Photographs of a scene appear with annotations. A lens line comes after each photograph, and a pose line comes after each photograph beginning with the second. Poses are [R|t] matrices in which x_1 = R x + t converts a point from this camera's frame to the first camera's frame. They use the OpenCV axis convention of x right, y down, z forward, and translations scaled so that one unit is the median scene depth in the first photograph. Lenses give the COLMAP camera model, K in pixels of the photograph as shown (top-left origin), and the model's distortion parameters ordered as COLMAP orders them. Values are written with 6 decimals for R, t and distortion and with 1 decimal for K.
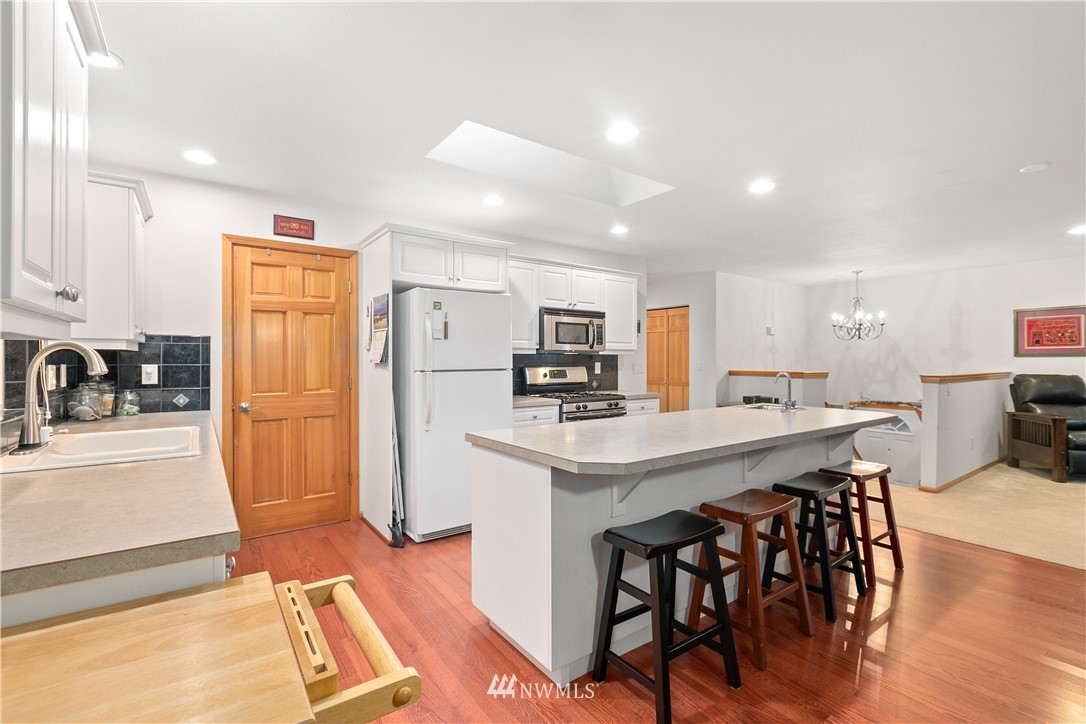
lens RADIAL K [[487.0, 0, 545.2], [0, 487.0, 357.6], [0, 0, 1]] dist [-0.000894, 0.001140]
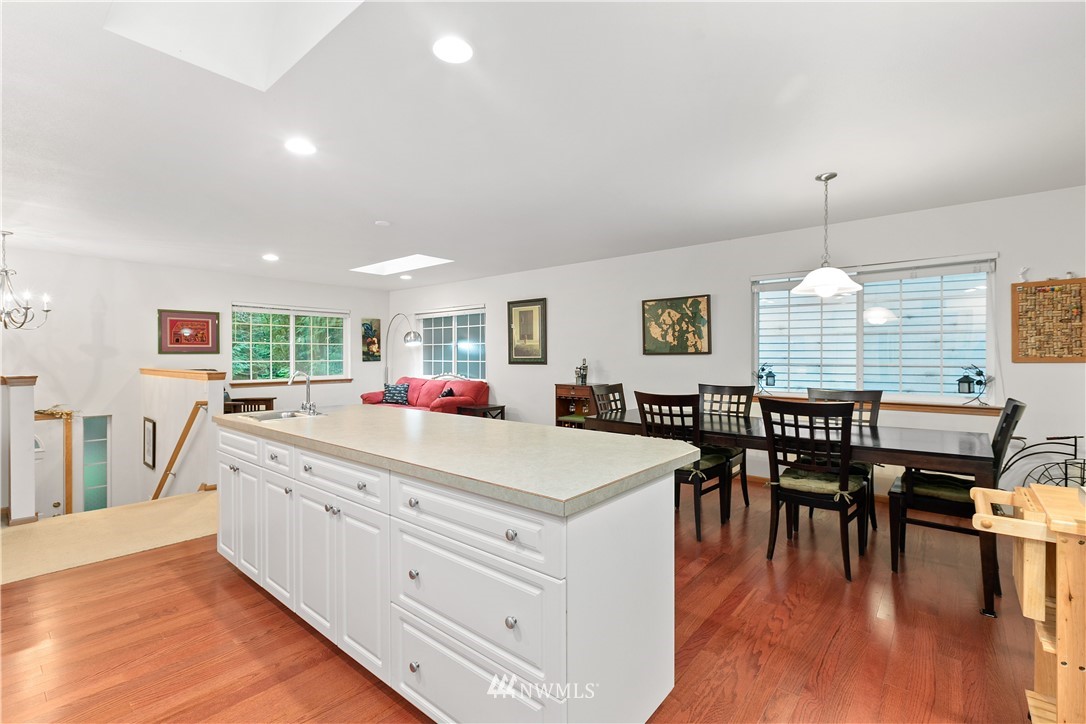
lens RADIAL K [[487.0, 0, 543.3], [0, 487.0, 356.3], [0, 0, 1]] dist [-0.000894, 0.001140]
pose [[-0.234906, -0.001527, 0.972017, -0.312765], [-0.002876, 0.999995, 0.000876, 0.000576], [-0.972014, -0.002590, -0.234909, 0.541641]]
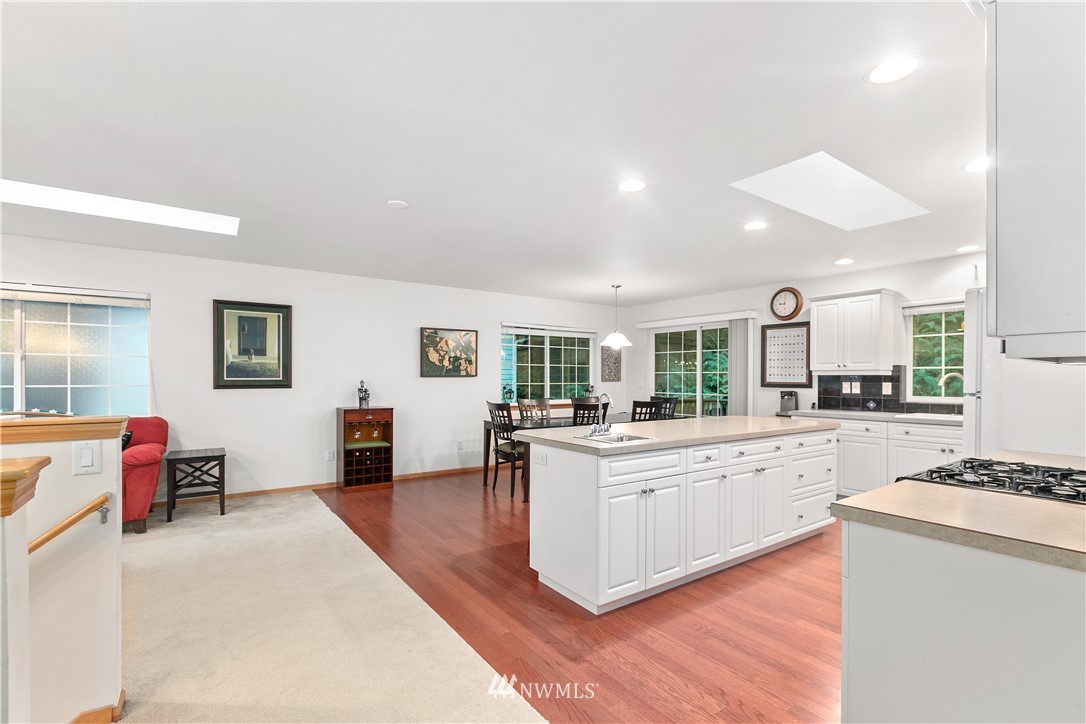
lens RADIAL K [[487.0, 0, 546.4], [0, 487.0, 383.2], [0, 0, 1]] dist [-0.000894, 0.001140]
pose [[-0.999912, -0.004604, 0.012415, 0.404093], [-0.004524, 0.999969, 0.006389, 0.004325], [-0.012444, 0.006332, -0.999903, 1.292993]]
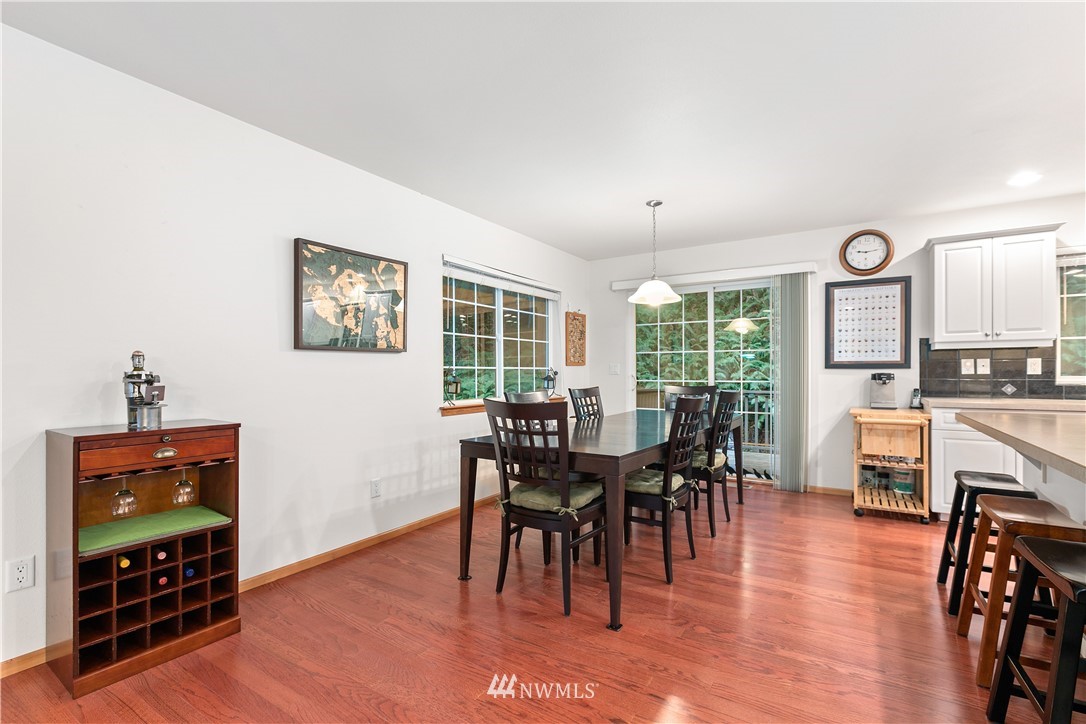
lens RADIAL K [[487.0, 0, 550.5], [0, 487.0, 372.0], [0, 0, 1]] dist [-0.000894, 0.001140]
pose [[-0.931531, 0.002764, -0.363652, 0.672986], [0.004721, 0.999979, -0.004493, 0.027899], [0.363632, -0.005902, -0.931524, 0.673285]]
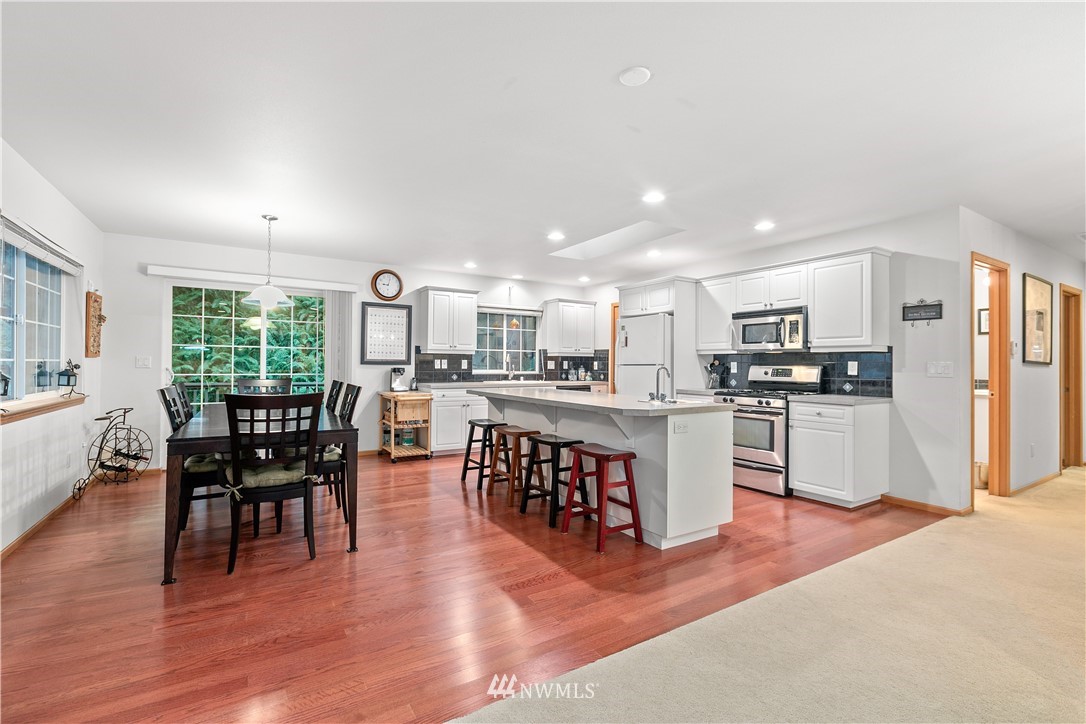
lens RADIAL K [[487.0, 0, 538.6], [0, 487.0, 362.8], [0, 0, 1]] dist [-0.000894, 0.001140]
pose [[-0.084666, -0.003918, -0.996402, 1.067078], [-0.003846, 0.999986, -0.003605, 0.018753], [0.996402, 0.003527, -0.084679, 0.568292]]
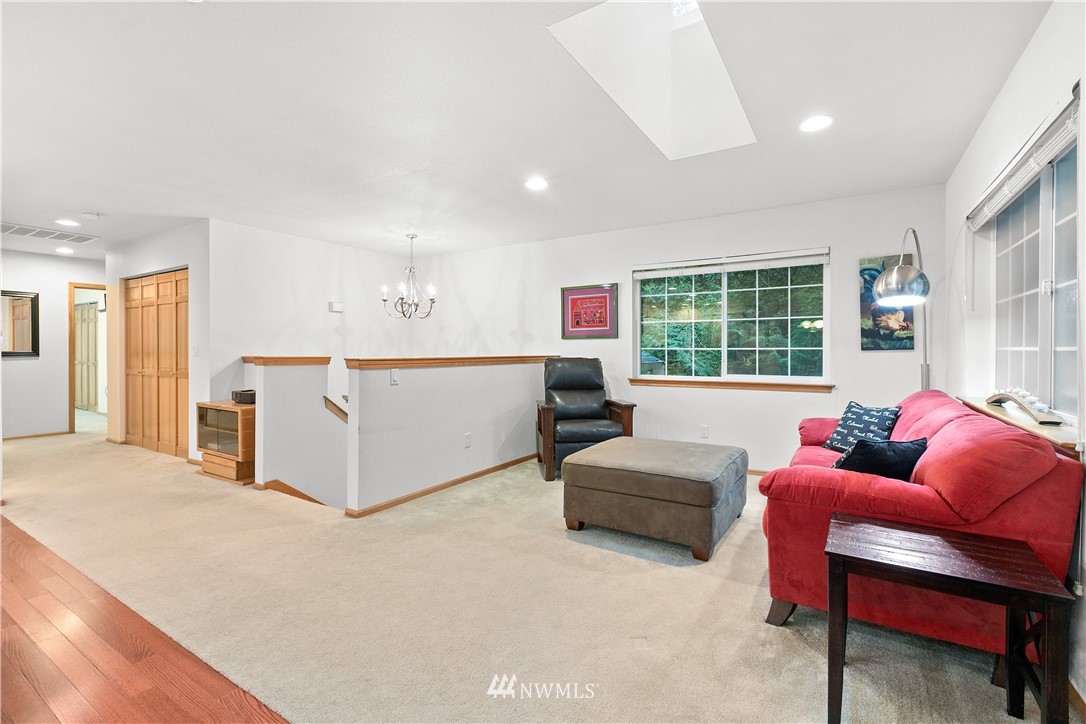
lens RADIAL K [[487.0, 0, 542.4], [0, 487.0, 354.4], [0, 0, 1]] dist [-0.000894, 0.001140]
pose [[0.930533, -0.003545, 0.366191, 0.730323], [-0.001058, 0.999923, 0.012368, 0.019488], [-0.366207, -0.011897, 0.930457, 0.196906]]
